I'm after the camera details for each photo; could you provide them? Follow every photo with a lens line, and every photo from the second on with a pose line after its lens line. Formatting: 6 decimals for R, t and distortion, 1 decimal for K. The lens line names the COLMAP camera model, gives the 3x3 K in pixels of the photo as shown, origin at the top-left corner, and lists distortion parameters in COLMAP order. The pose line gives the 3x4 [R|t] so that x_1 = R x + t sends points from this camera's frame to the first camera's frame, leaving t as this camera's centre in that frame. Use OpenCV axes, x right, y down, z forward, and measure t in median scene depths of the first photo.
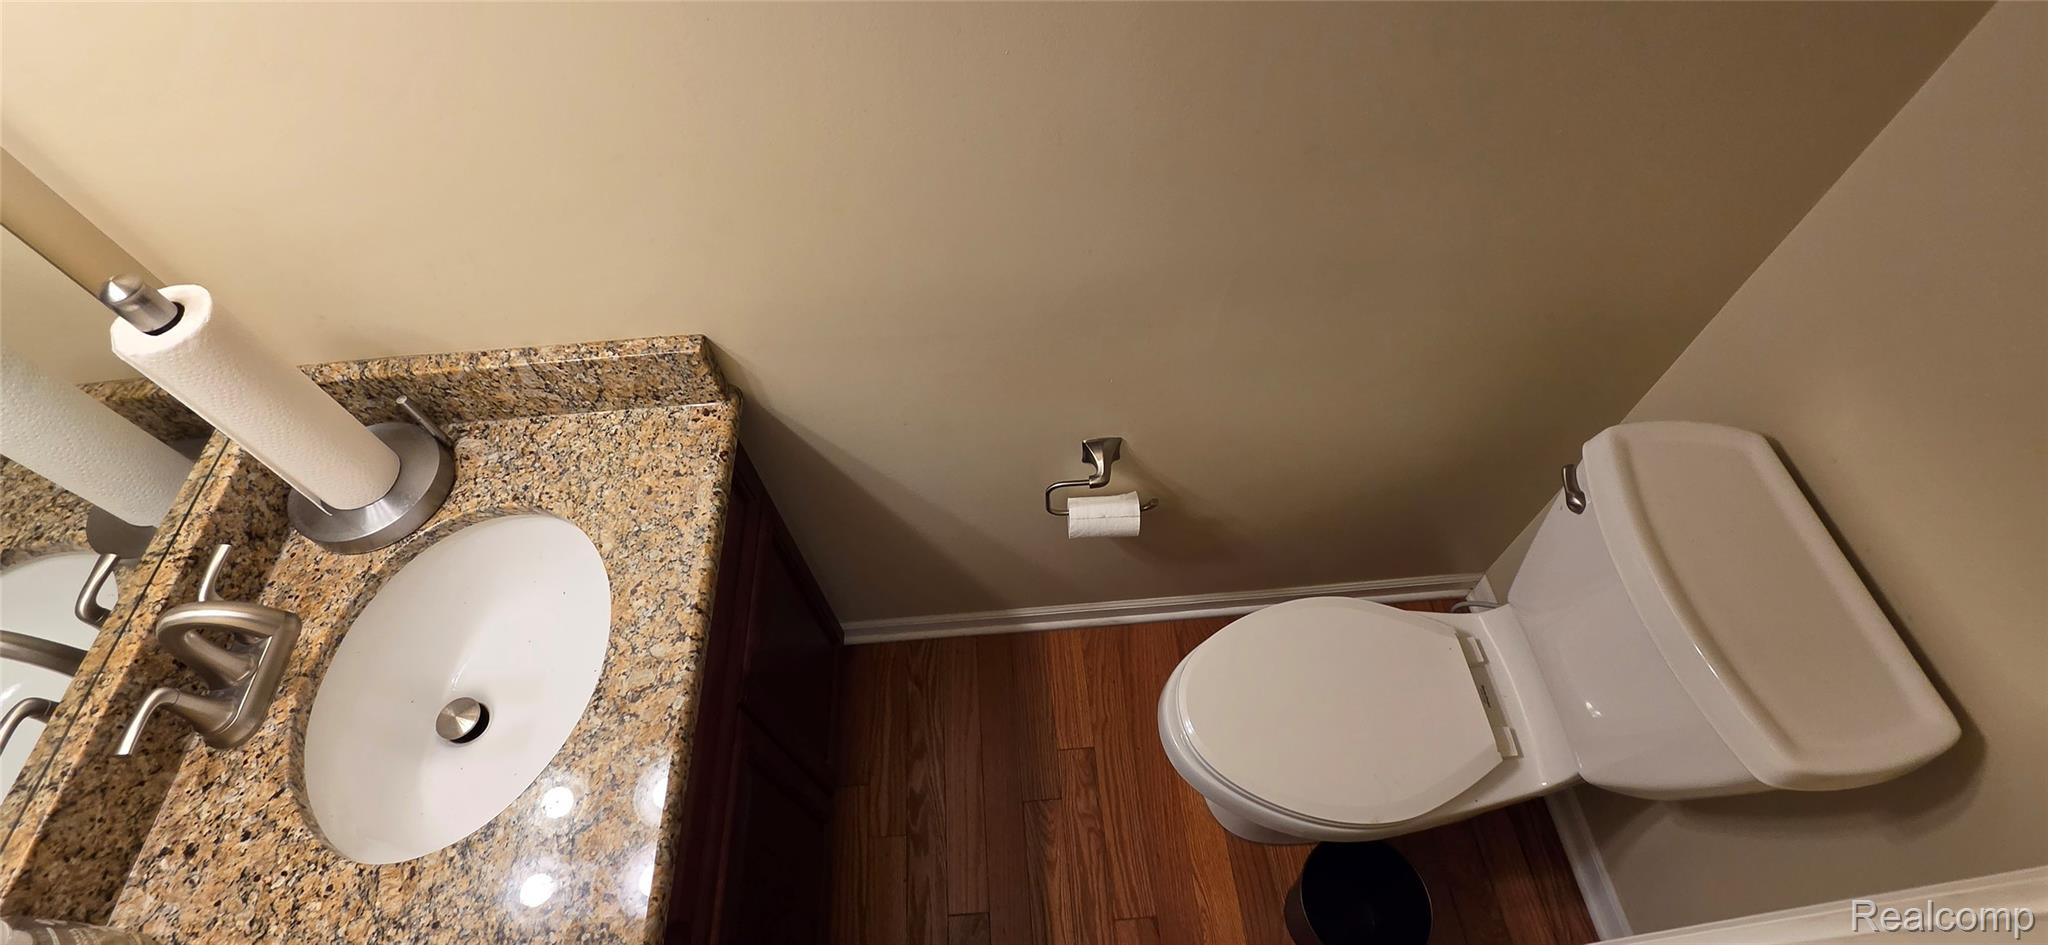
lens RADIAL K [[848.2, 0, 1024.0], [0, 848.2, 472.5], [0, 0, 1]] dist [0.002674, -0.001142]
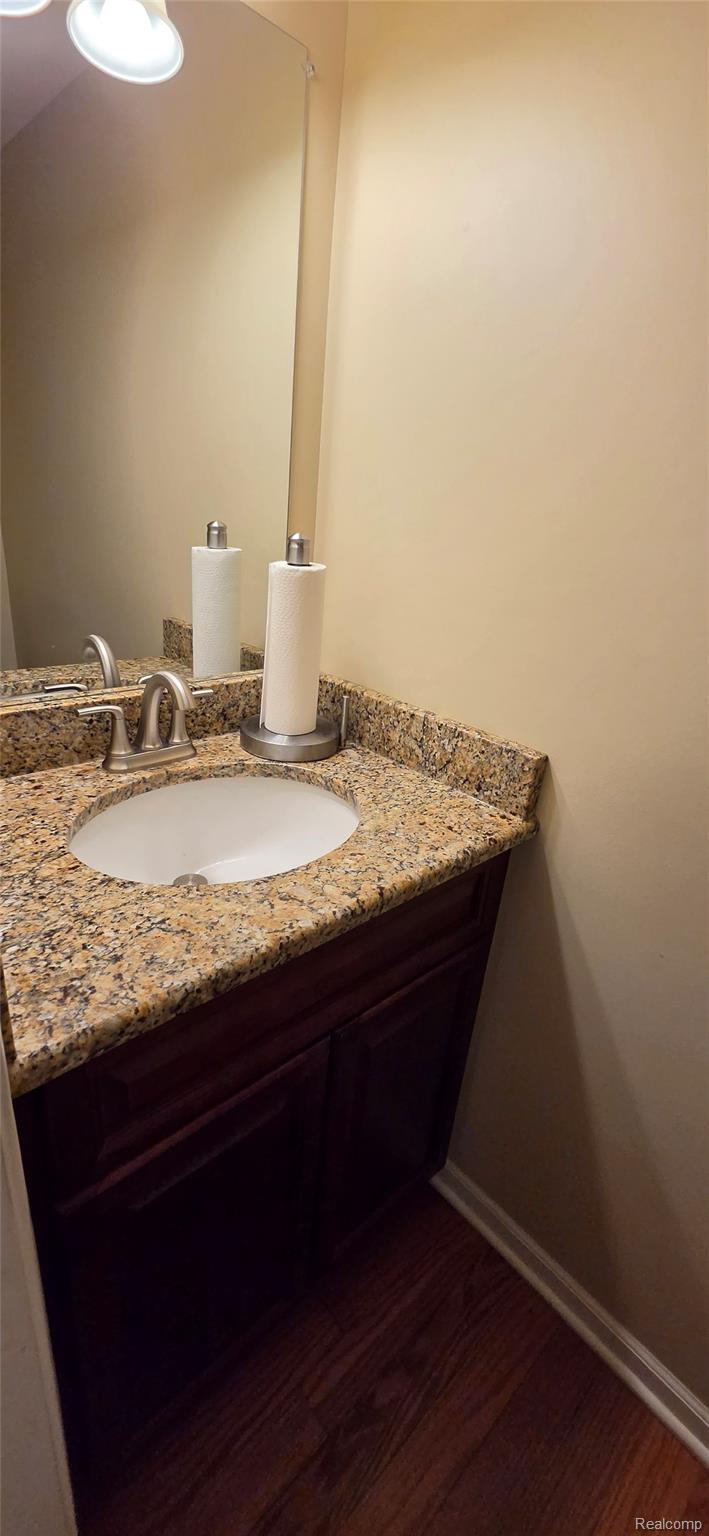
lens RADIAL K [[636.2, 0, 344.5], [0, 636.2, 767.9], [0, 0, 1]] dist [0.002674, -0.001142]
pose [[0.613080, 0.382855, -0.691053, 0.052764], [-0.712019, 0.646762, -0.273364, 0.287319], [0.342288, 0.659637, 0.669117, 0.360394]]
